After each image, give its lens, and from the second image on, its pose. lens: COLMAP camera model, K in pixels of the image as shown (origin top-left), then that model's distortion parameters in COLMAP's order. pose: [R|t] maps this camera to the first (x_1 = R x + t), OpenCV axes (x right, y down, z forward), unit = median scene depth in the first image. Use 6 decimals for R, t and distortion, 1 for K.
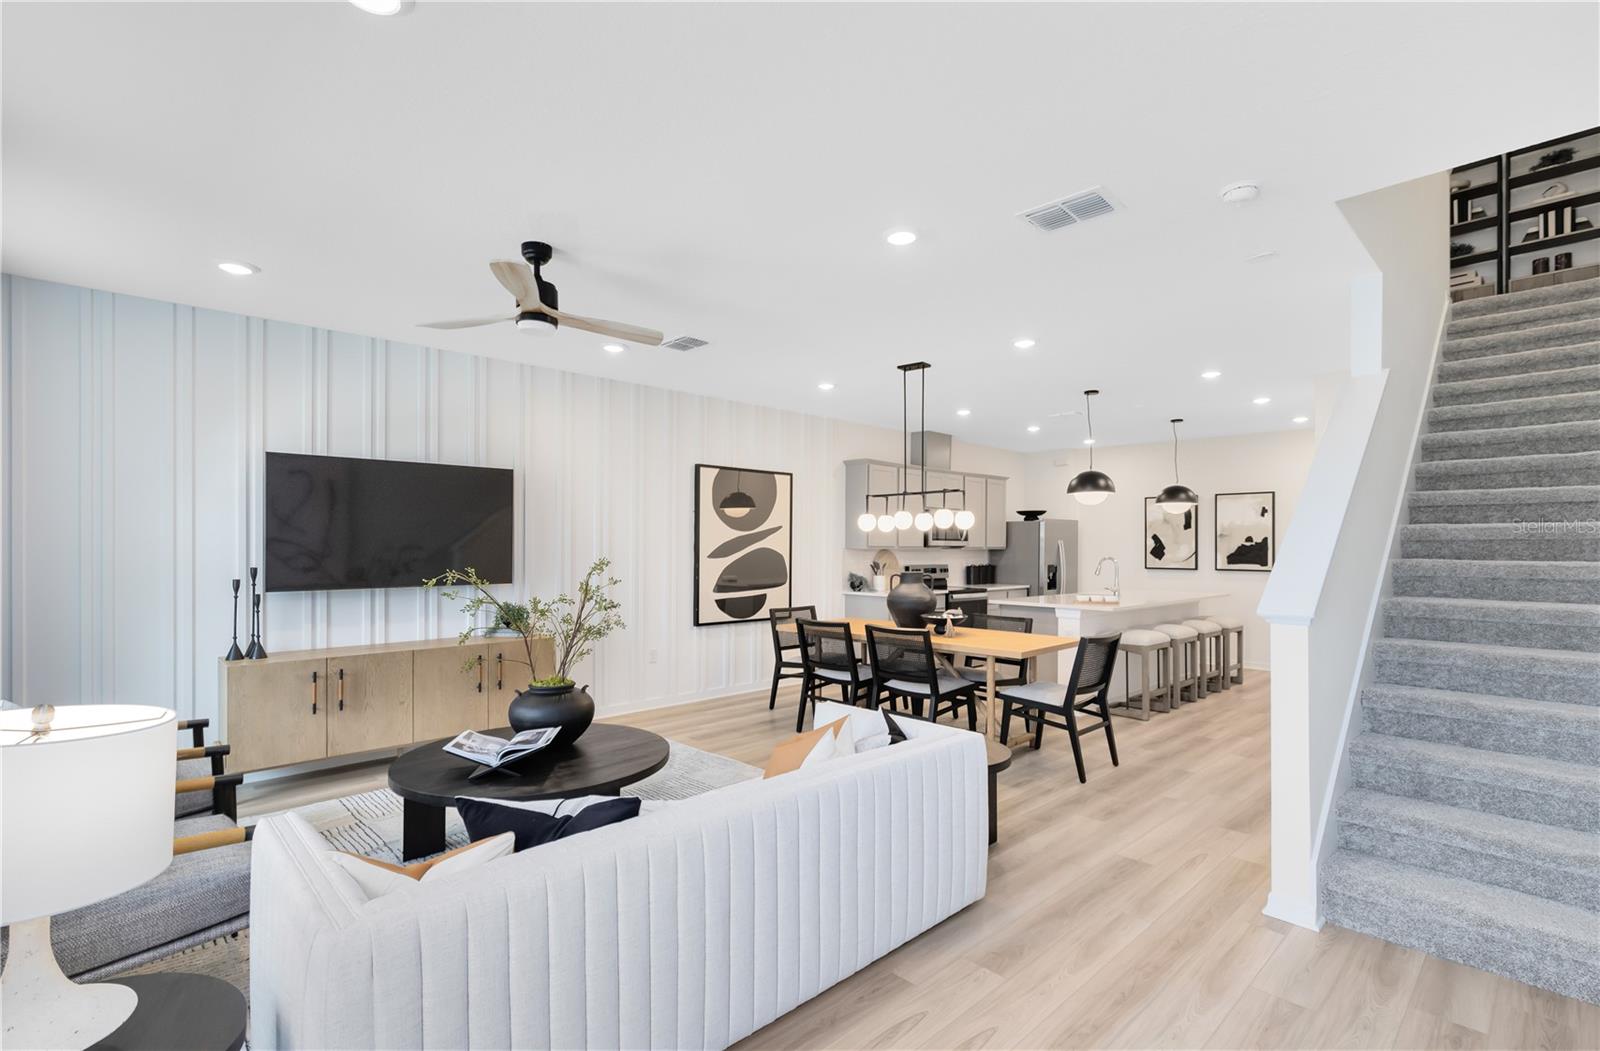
lens RADIAL K [[744.5, 0, 792.9], [0, 744.5, 541.2], [0, 0, 1]] dist [0.003591, -0.000360]
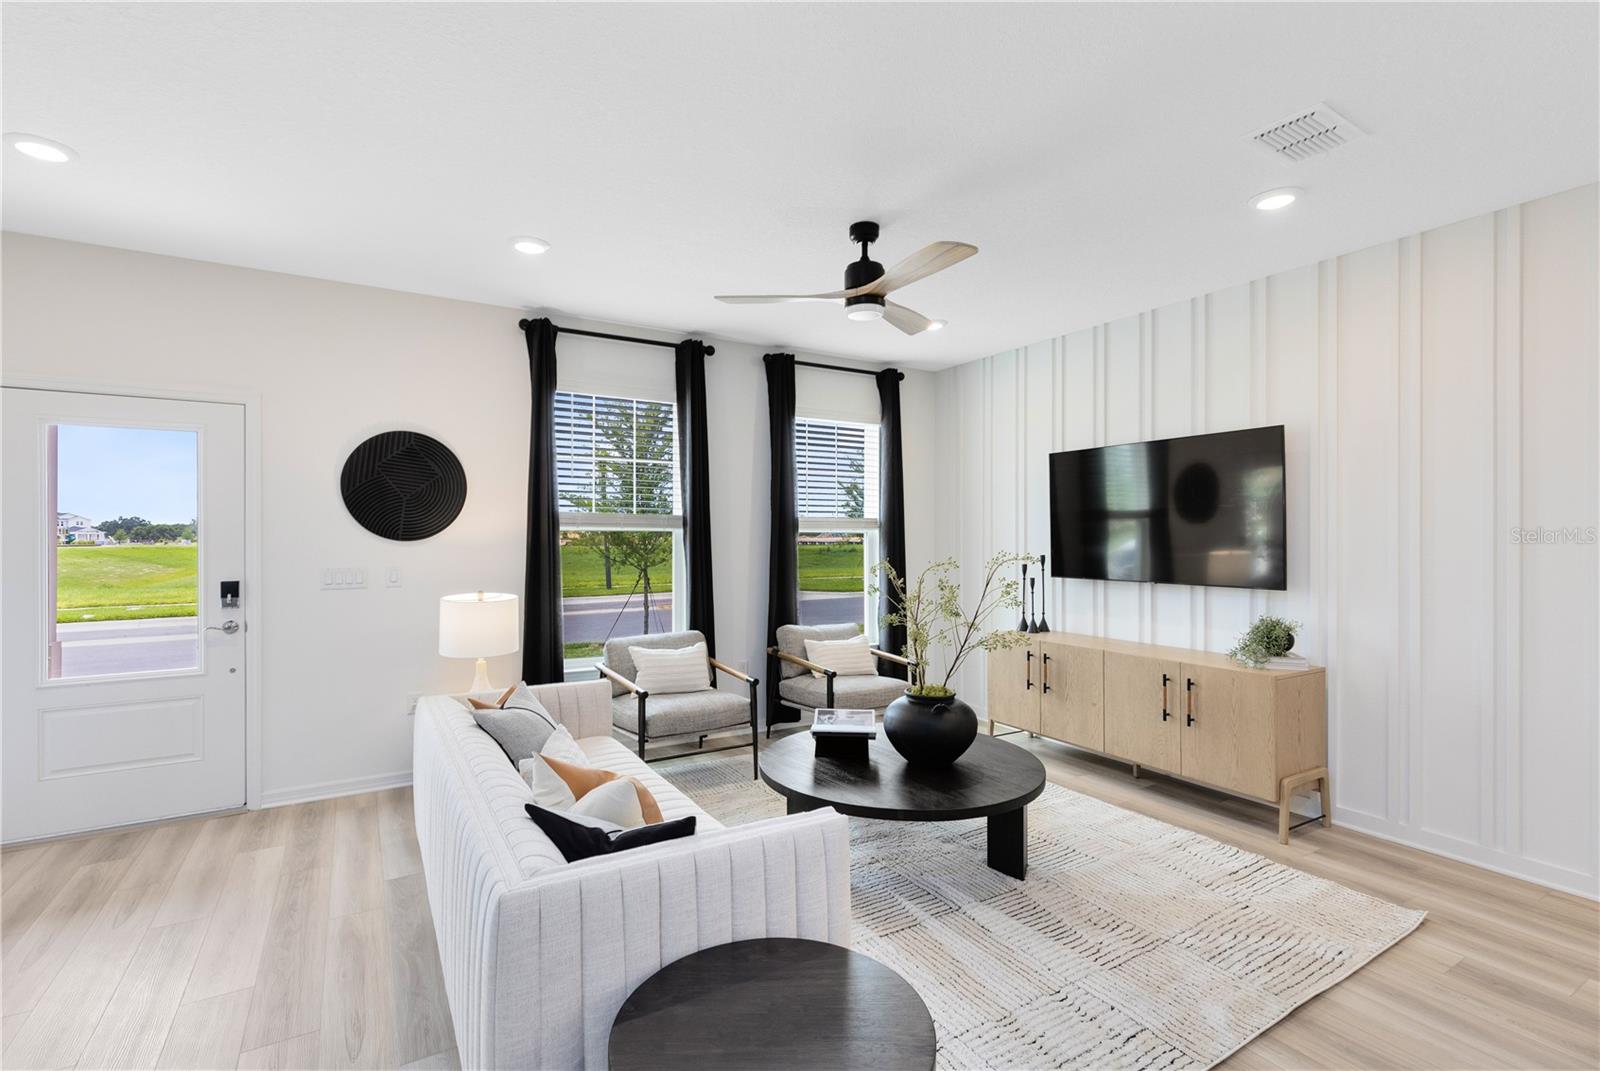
lens RADIAL K [[733.4, 0, 800.3], [0, 733.4, 533.5], [0, 0, 1]] dist [0.014196, -0.002743]
pose [[-0.213507, -0.006888, -0.976917, 0.263875], [0.004260, 0.999959, -0.007982, 0.004824], [0.976932, -0.005866, -0.213468, 0.484844]]
